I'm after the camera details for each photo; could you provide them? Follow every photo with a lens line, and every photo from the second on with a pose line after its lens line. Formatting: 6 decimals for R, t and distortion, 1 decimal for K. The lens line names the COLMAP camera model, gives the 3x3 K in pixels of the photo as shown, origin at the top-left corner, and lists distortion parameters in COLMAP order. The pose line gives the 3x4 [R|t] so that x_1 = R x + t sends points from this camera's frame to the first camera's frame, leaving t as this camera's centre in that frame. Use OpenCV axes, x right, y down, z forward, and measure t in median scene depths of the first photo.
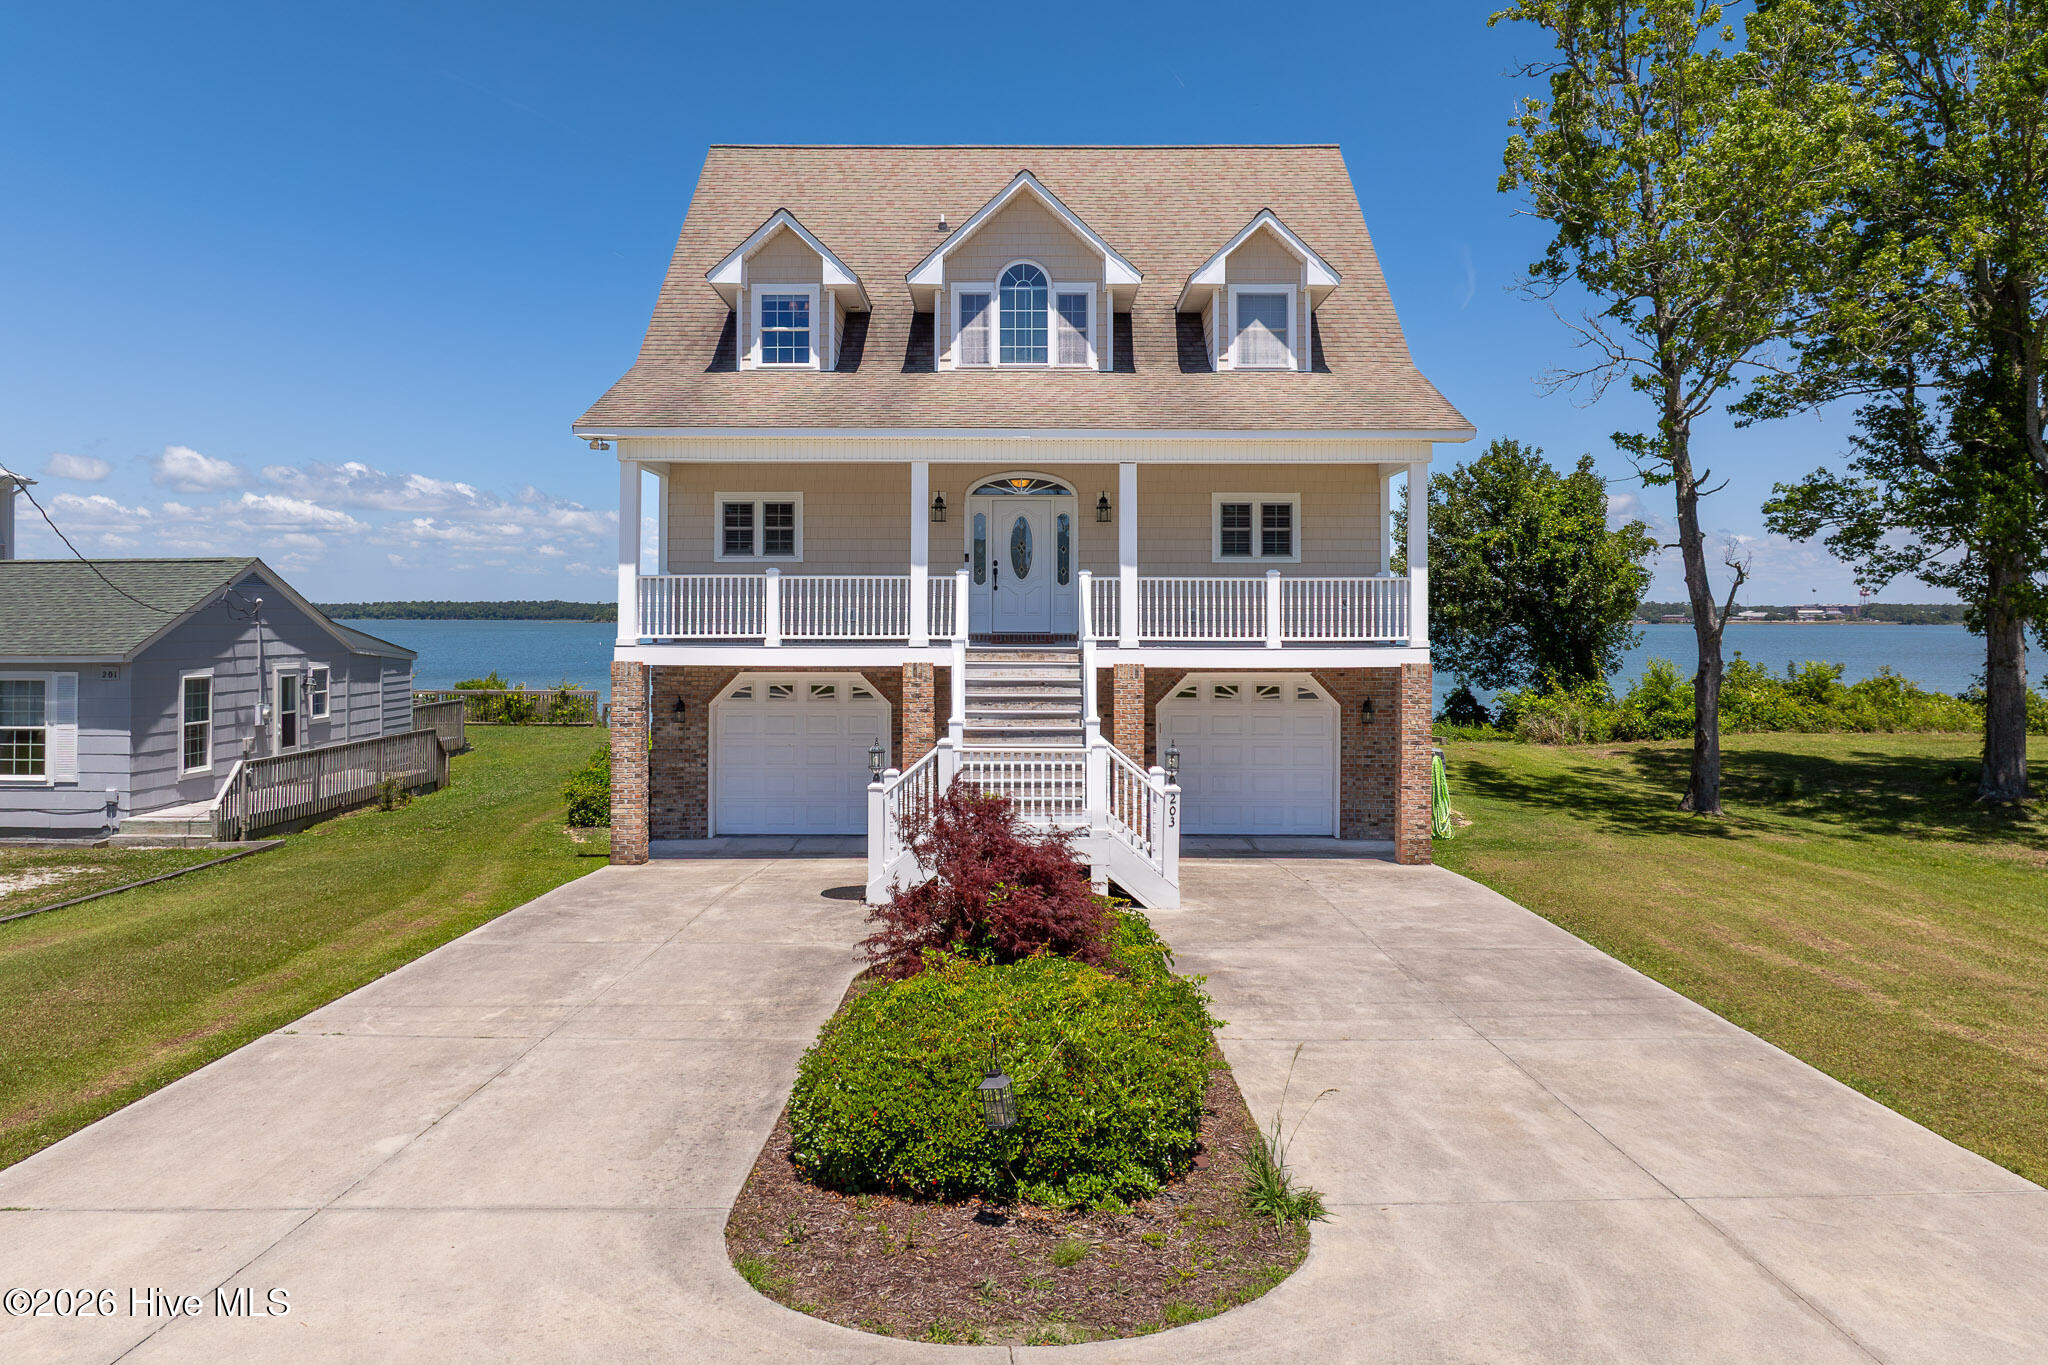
lens RADIAL K [[1537.1, 0, 1033.3], [0, 1537.1, 565.6], [0, 0, 1]] dist [-0.041455, -0.002183]
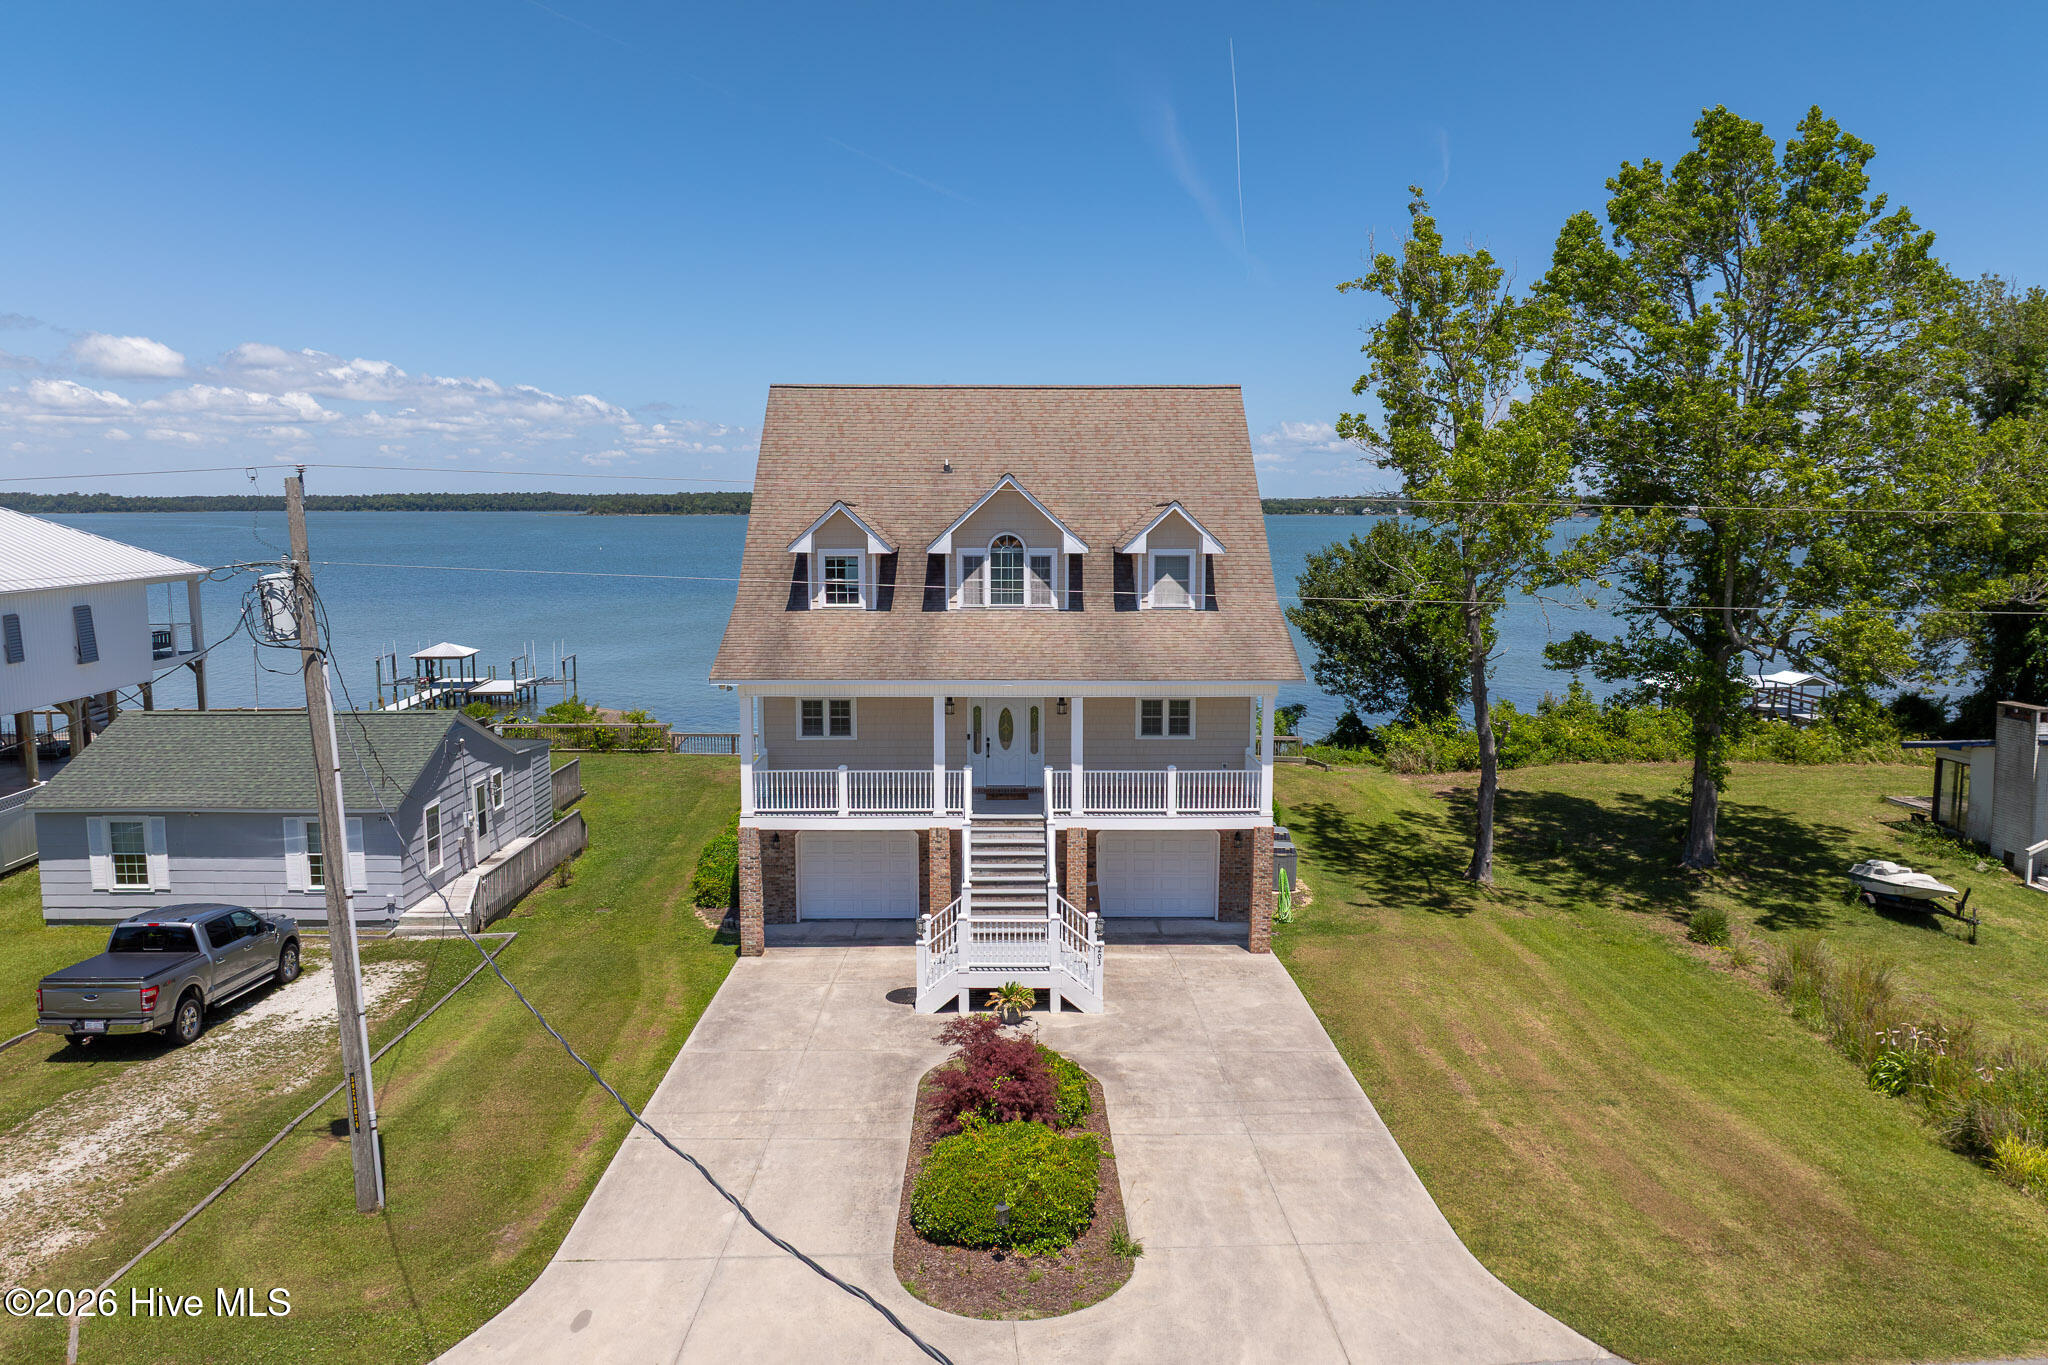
lens RADIAL K [[1460.9, 0, 1033.4], [0, 1460.9, 660.1], [0, 0, 1]] dist [-0.038317, -0.003990]
pose [[0.999835, -0.001533, 0.018111, -0.006866], [-0.001006, 0.990244, 0.139344, -0.290578], [-0.018148, -0.139339, 0.990078, -0.399513]]
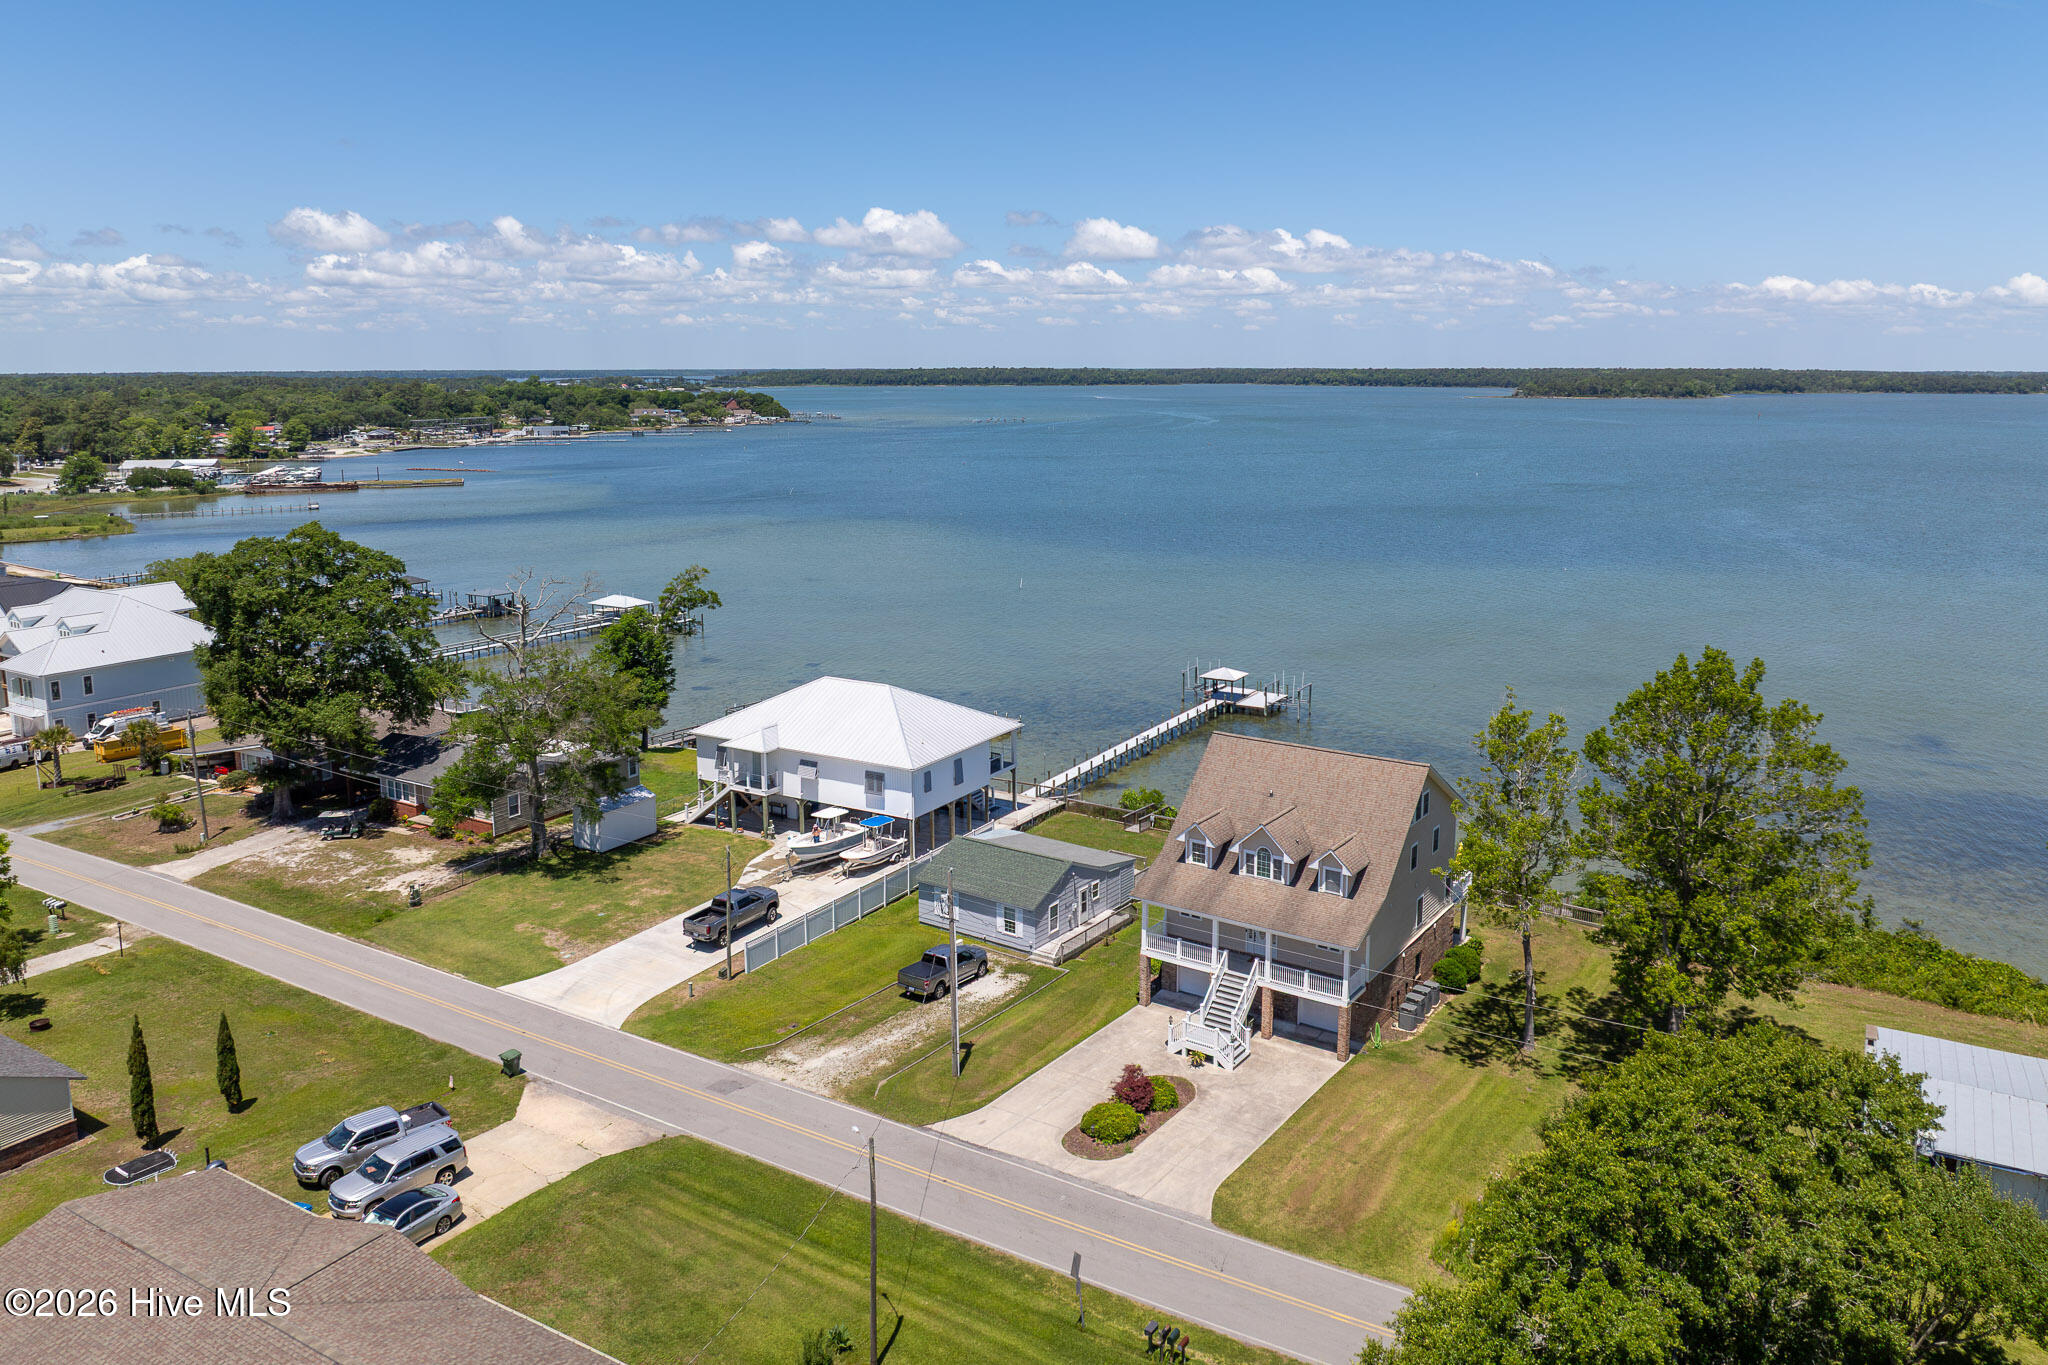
lens RADIAL K [[1449.4, 0, 1024.8], [0, 1449.4, 598.6], [0, 0, 1]] dist [-0.038335, -0.001597]
pose [[0.818772, 0.086915, -0.567501, 1.346381], [0.022736, 0.982790, 0.183321, -1.367381], [0.573668, -0.163001, 0.802705, -1.752210]]
